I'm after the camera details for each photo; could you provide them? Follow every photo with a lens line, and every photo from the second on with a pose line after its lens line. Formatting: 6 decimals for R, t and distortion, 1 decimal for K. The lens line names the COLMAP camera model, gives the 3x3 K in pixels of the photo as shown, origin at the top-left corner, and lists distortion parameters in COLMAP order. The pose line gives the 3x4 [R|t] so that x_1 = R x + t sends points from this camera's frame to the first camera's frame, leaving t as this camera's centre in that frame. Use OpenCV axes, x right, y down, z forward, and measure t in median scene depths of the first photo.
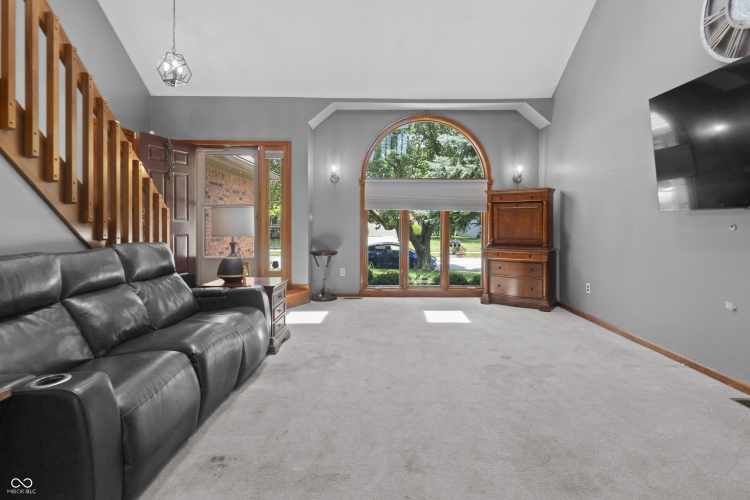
lens RADIAL K [[404.1, 0, 379.0], [0, 404.1, 229.6], [0, 0, 1]] dist [0.001043, 0.000144]
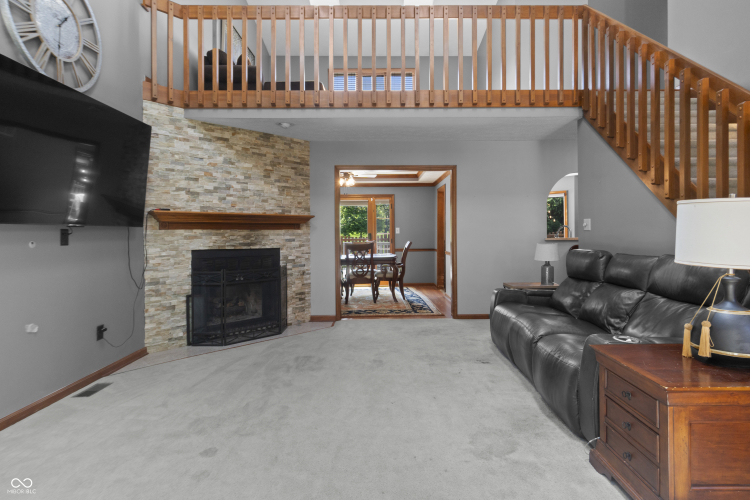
lens RADIAL K [[404.1, 0, 379.0], [0, 404.1, 229.6], [0, 0, 1]] dist [0.001043, 0.000144]
pose [[-0.999872, 0.004698, 0.015284, 0.040261], [0.004701, 0.999989, 0.000120, -0.031639], [-0.015283, 0.000192, -0.999883, 1.876810]]
